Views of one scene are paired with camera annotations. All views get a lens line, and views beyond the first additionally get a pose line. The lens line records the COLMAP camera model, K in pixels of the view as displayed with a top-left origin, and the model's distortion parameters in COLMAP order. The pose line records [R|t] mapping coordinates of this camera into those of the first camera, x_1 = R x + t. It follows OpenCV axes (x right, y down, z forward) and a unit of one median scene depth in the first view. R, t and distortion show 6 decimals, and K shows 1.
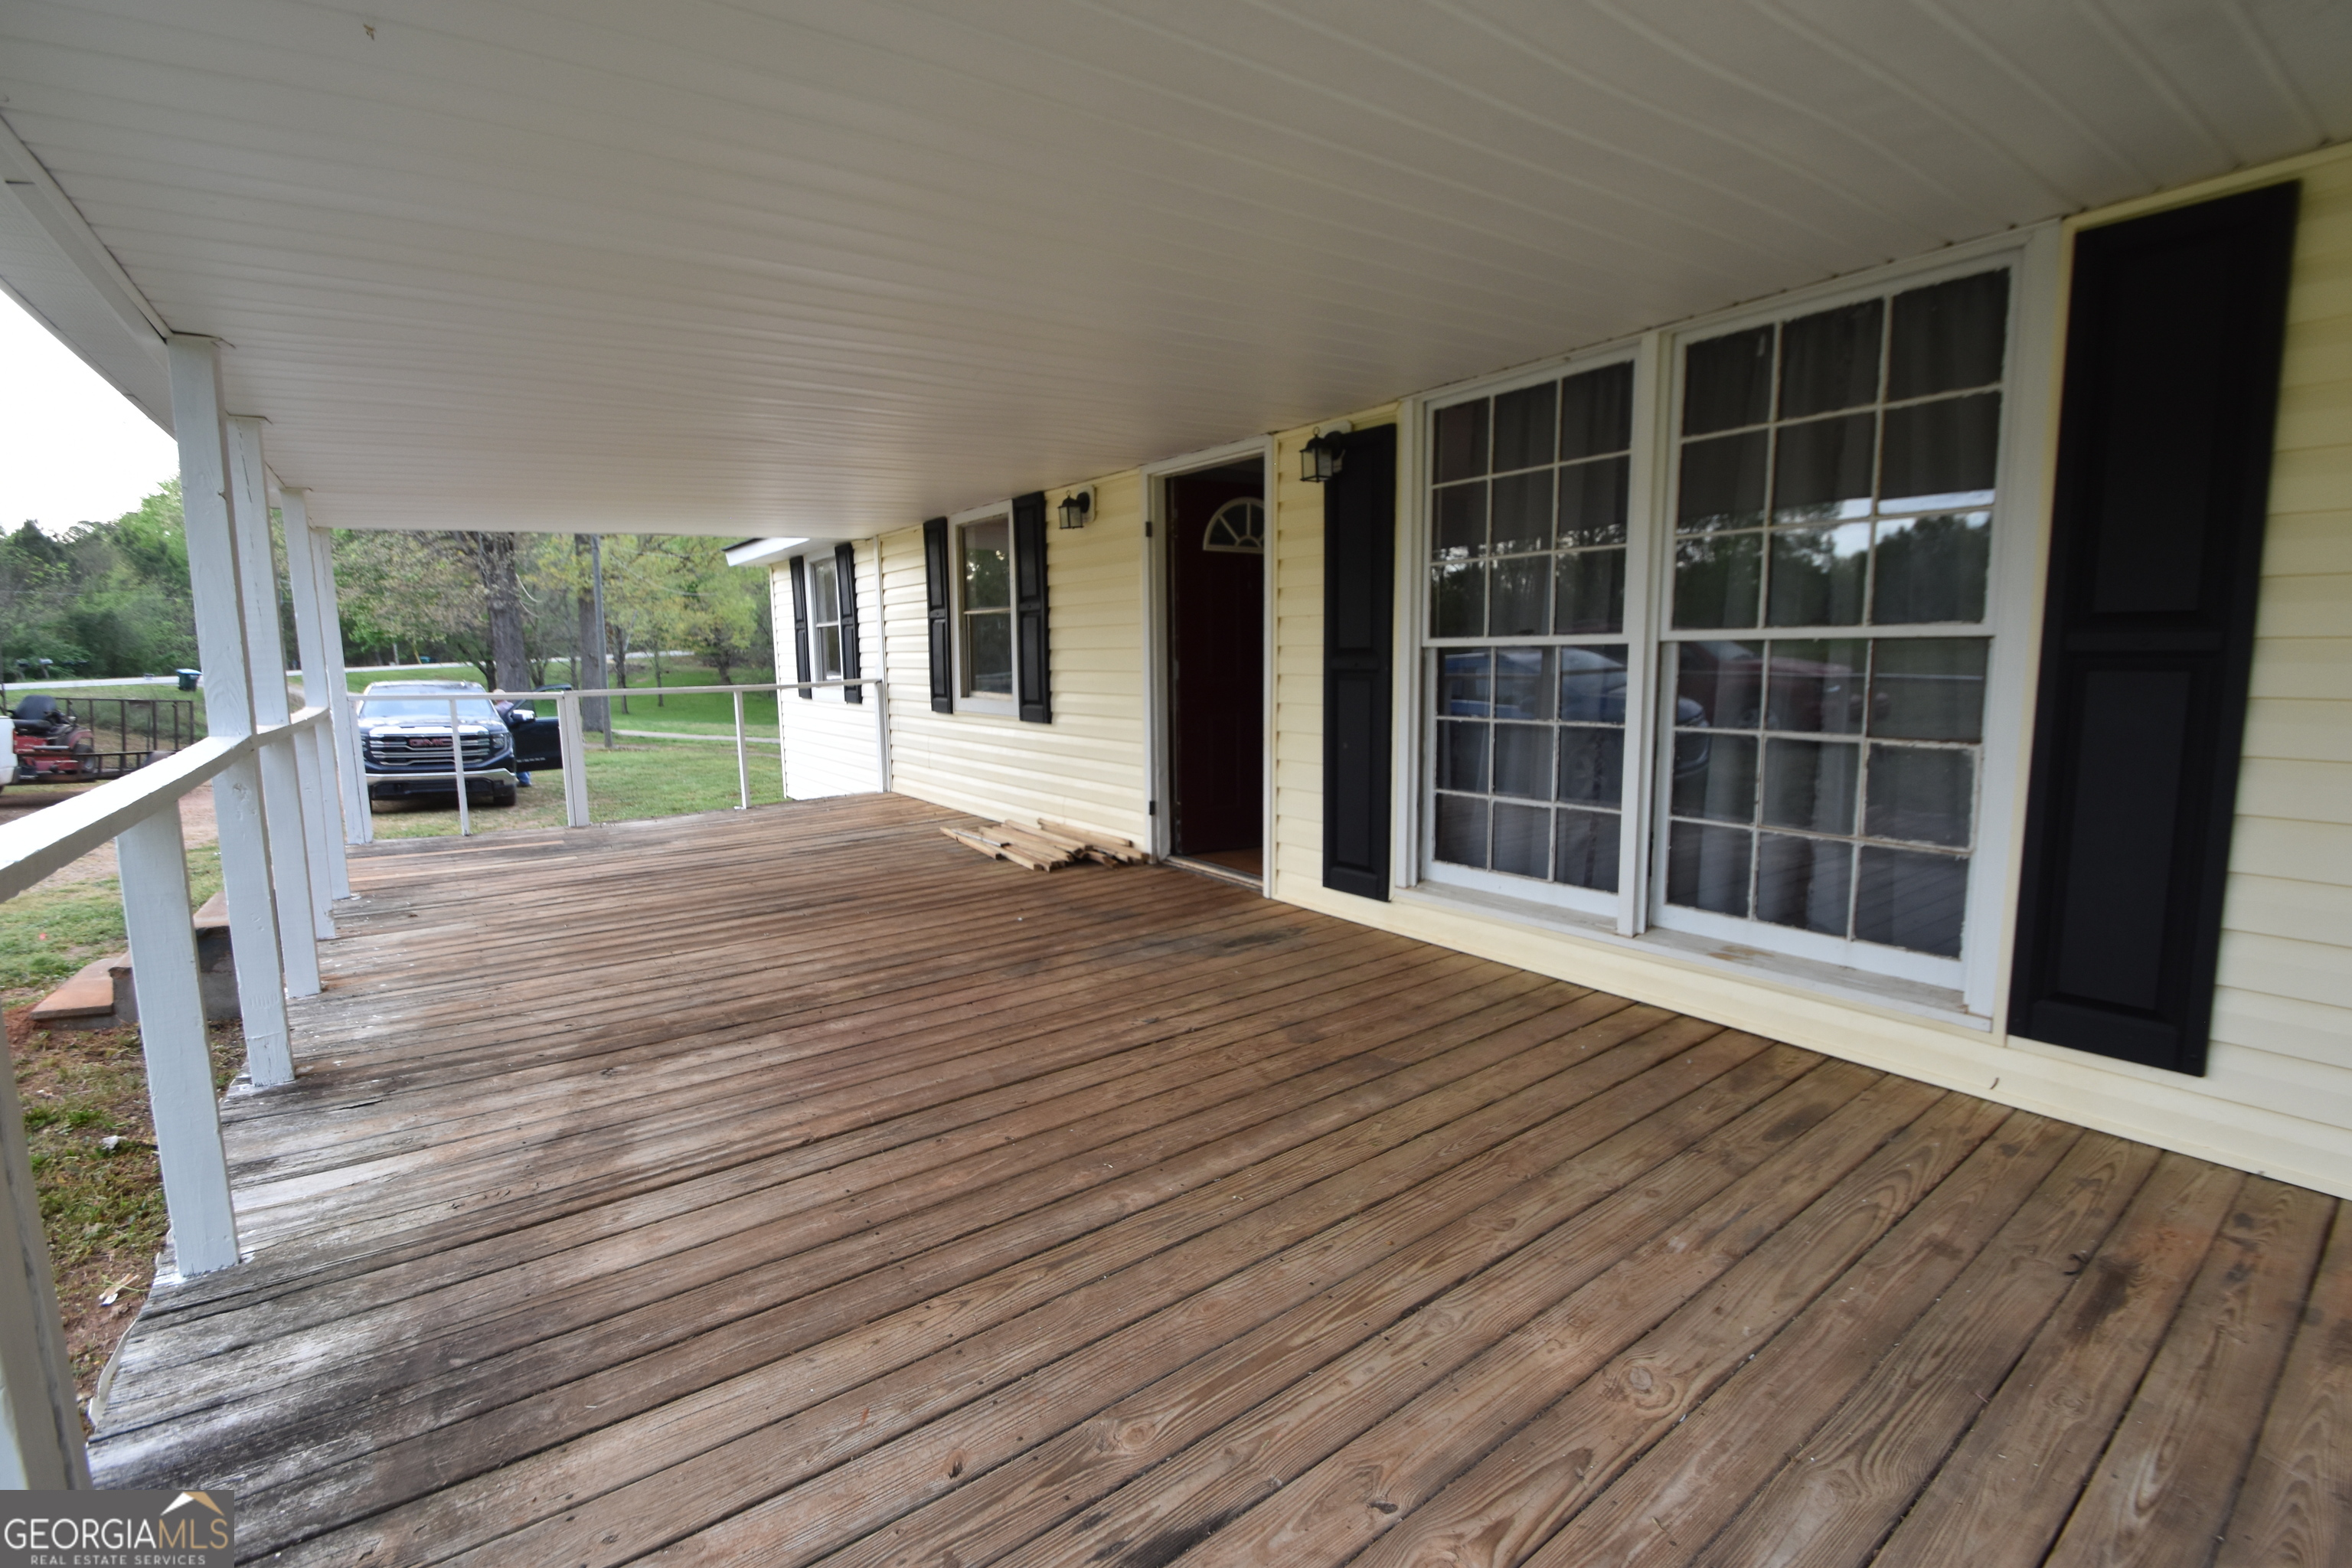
lens RADIAL K [[1029.6, 0, 1182.2], [0, 1029.6, 786.1], [0, 0, 1]] dist [0.013070, -0.017320]
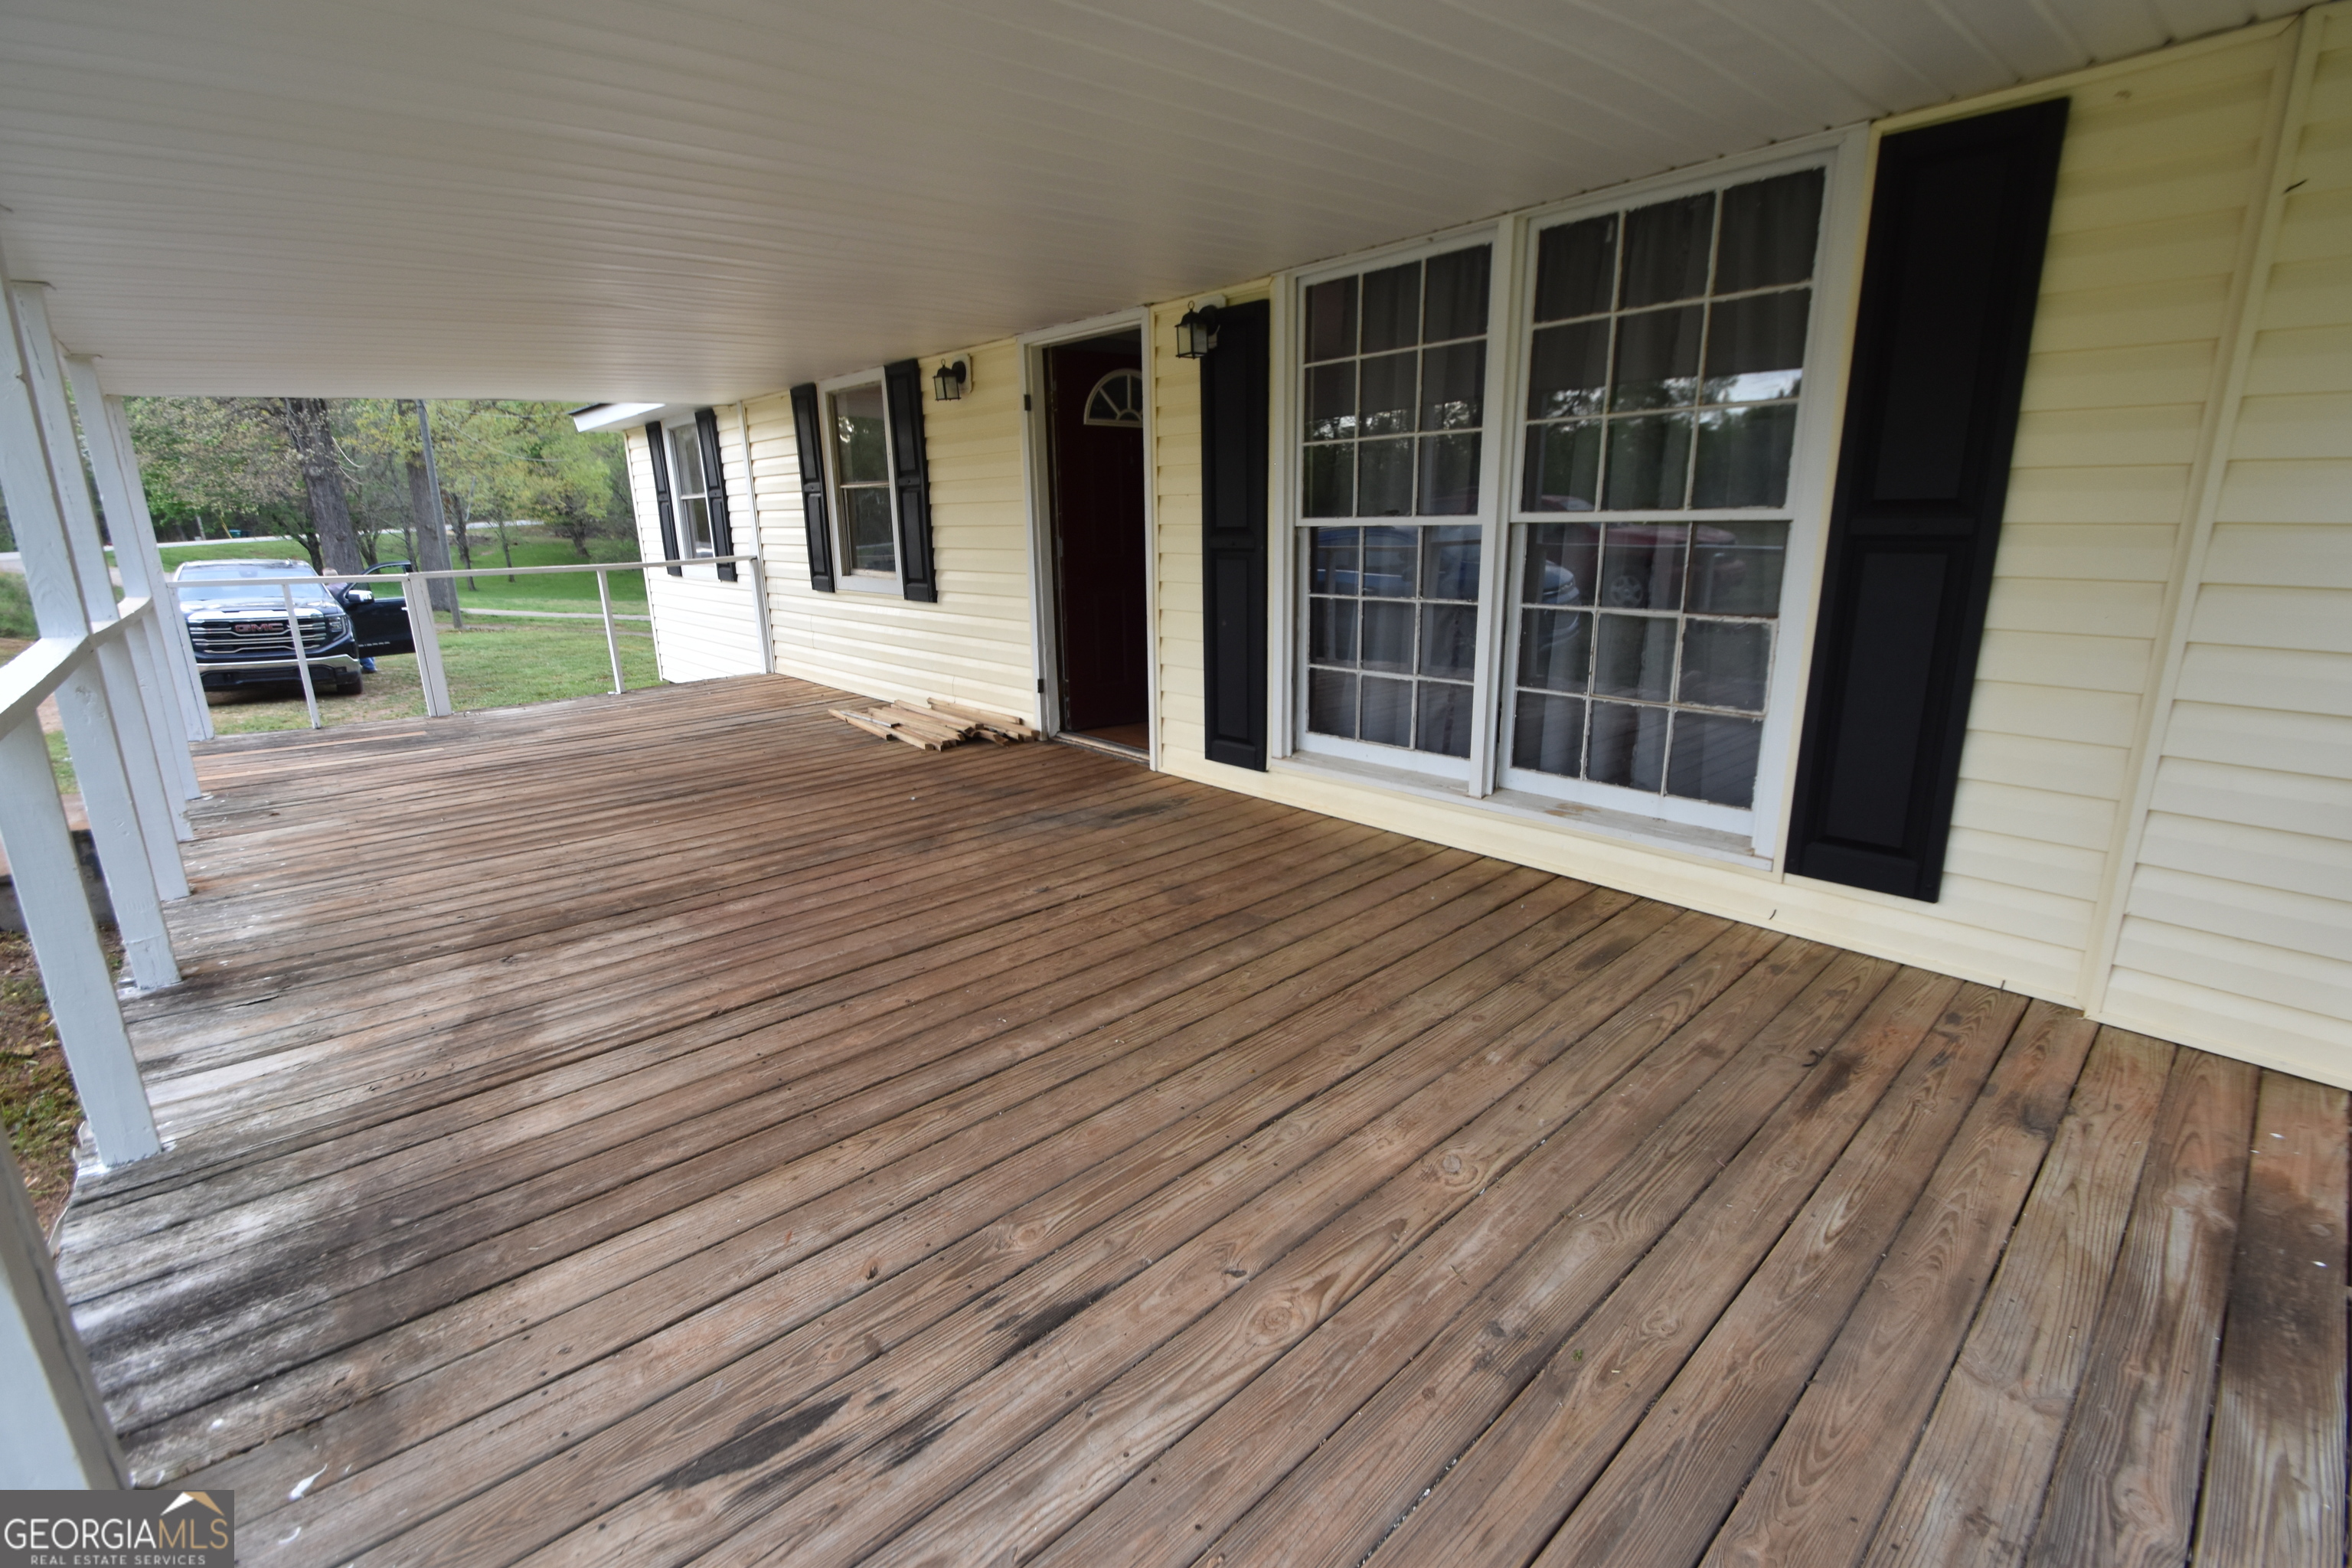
lens RADIAL K [[1032.7, 0, 1180.4], [0, 1032.7, 781.4], [0, 0, 1]] dist [0.015882, -0.018351]
pose [[0.995092, -0.029207, 0.094550, 0.015938], [0.017677, 0.992550, 0.120553, -0.010863], [-0.097367, -0.118289, 0.988194, -0.060819]]
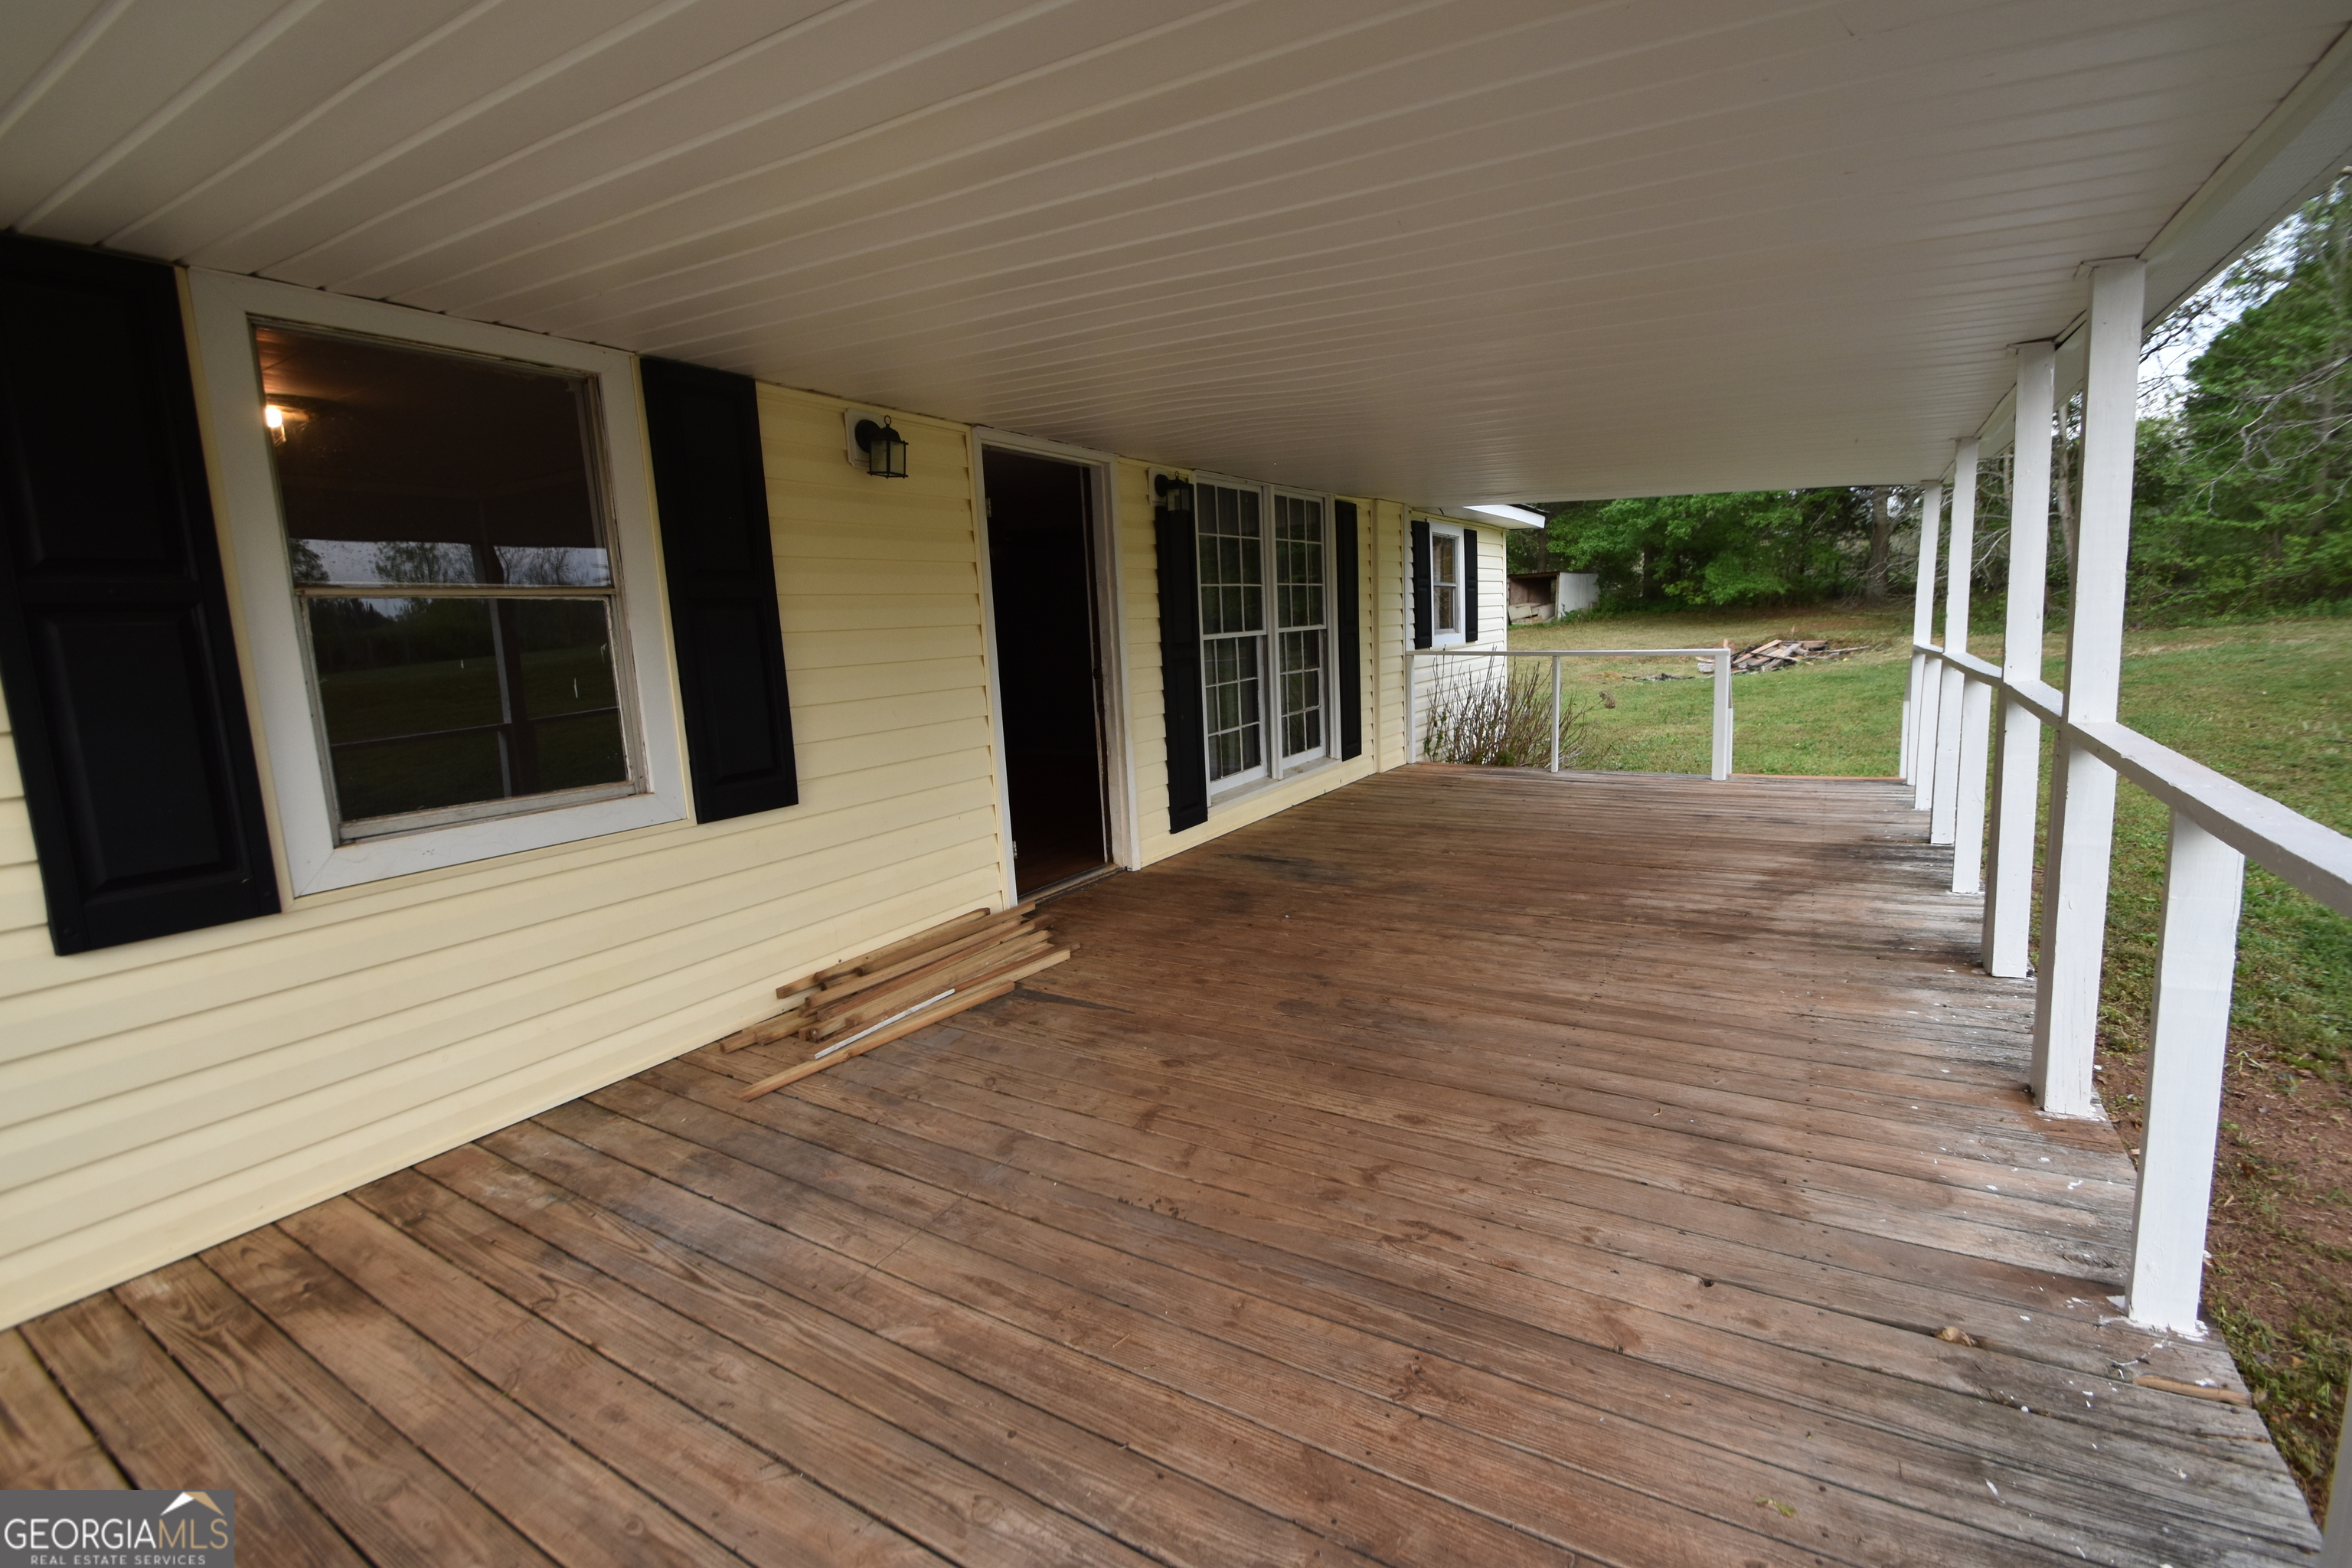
lens RADIAL K [[1027.9, 0, 1176.0], [0, 1027.9, 784.0], [0, 0, 1]] dist [0.000537, 0.000073]
pose [[-0.370610, -0.117095, 0.921378, -1.504712], [0.173401, 0.965856, 0.192495, -0.300774], [-0.912459, 0.231108, -0.337651, 2.089208]]
